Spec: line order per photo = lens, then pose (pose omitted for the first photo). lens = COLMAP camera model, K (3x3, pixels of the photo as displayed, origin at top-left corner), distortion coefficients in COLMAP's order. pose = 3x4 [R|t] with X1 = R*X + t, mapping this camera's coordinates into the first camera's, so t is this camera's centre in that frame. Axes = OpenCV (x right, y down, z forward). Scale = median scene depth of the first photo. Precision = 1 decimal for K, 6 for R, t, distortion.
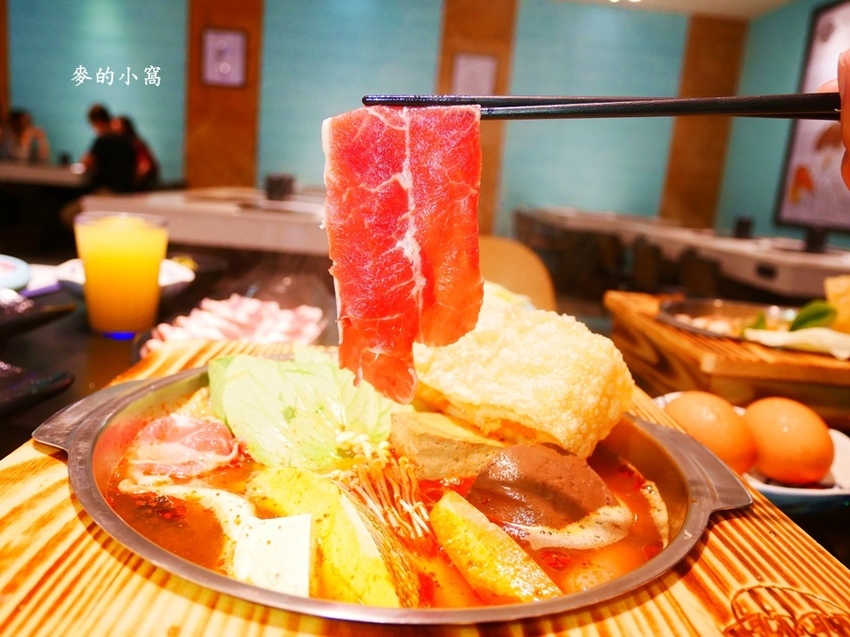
lens RADIAL K [[654.0, 0, 425.0], [0, 654.0, 318.5], [0, 0, 1]] dist [-0.030614, -0.001980]
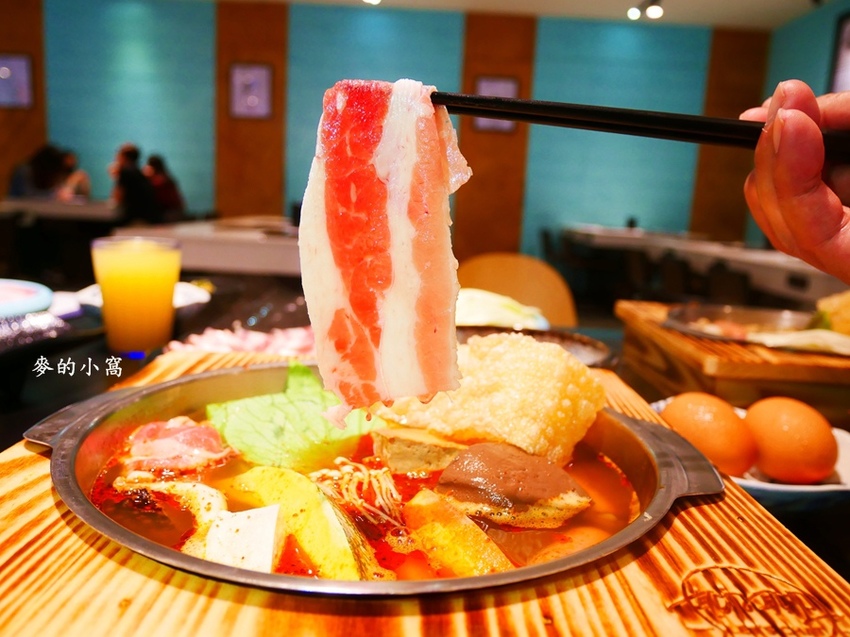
lens RADIAL K [[654.0, 0, 425.0], [0, 654.0, 318.5], [0, 0, 1]] dist [-0.030614, -0.001980]
pose [[0.998509, -0.026515, -0.047717, 0.091515], [0.024786, 0.999028, -0.036457, 0.040621], [0.048638, 0.035220, 0.998195, -0.024122]]
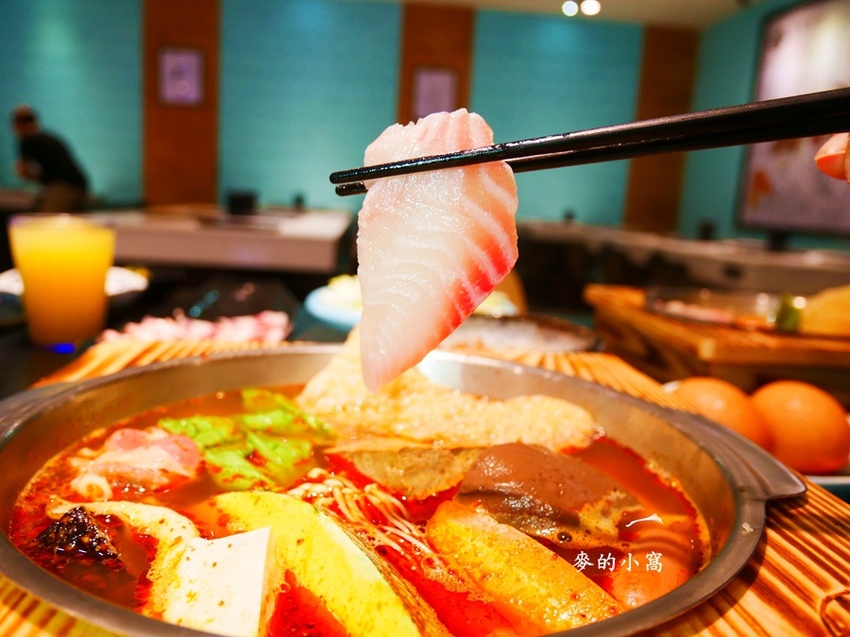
lens RADIAL K [[654.0, 0, 425.0], [0, 654.0, 318.5], [0, 0, 1]] dist [-0.030614, -0.001980]
pose [[0.998269, -0.033850, 0.048098, -0.017084], [0.035028, 0.999101, -0.023870, 0.058163], [-0.047247, 0.025514, 0.998557, 0.165684]]
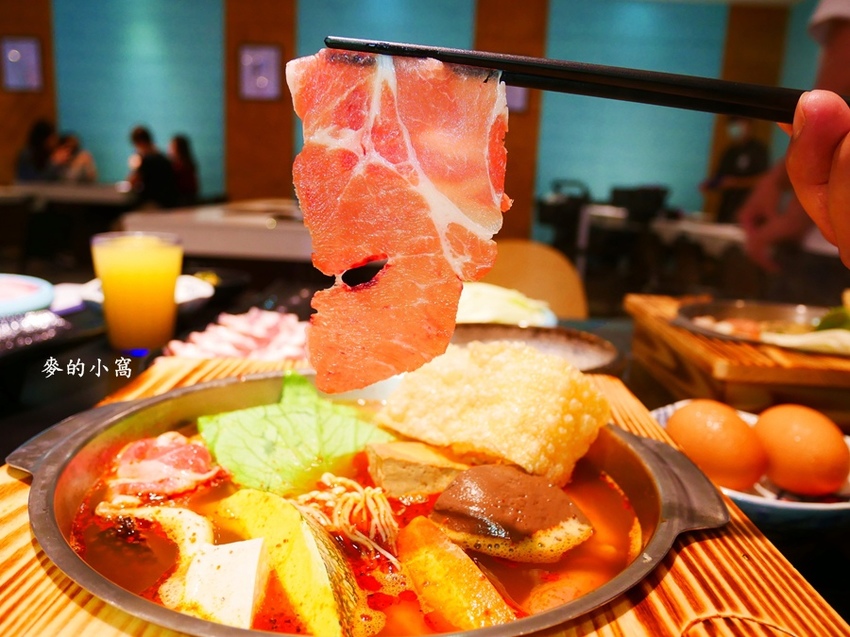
lens RADIAL K [[654.0, 0, 425.0], [0, 654.0, 318.5], [0, 0, 1]] dist [-0.030614, -0.001980]
pose [[0.997490, -0.025647, -0.066005, 0.117619], [0.025177, 0.999651, -0.007940, -0.017384], [0.066186, 0.006258, 0.997788, 0.017757]]
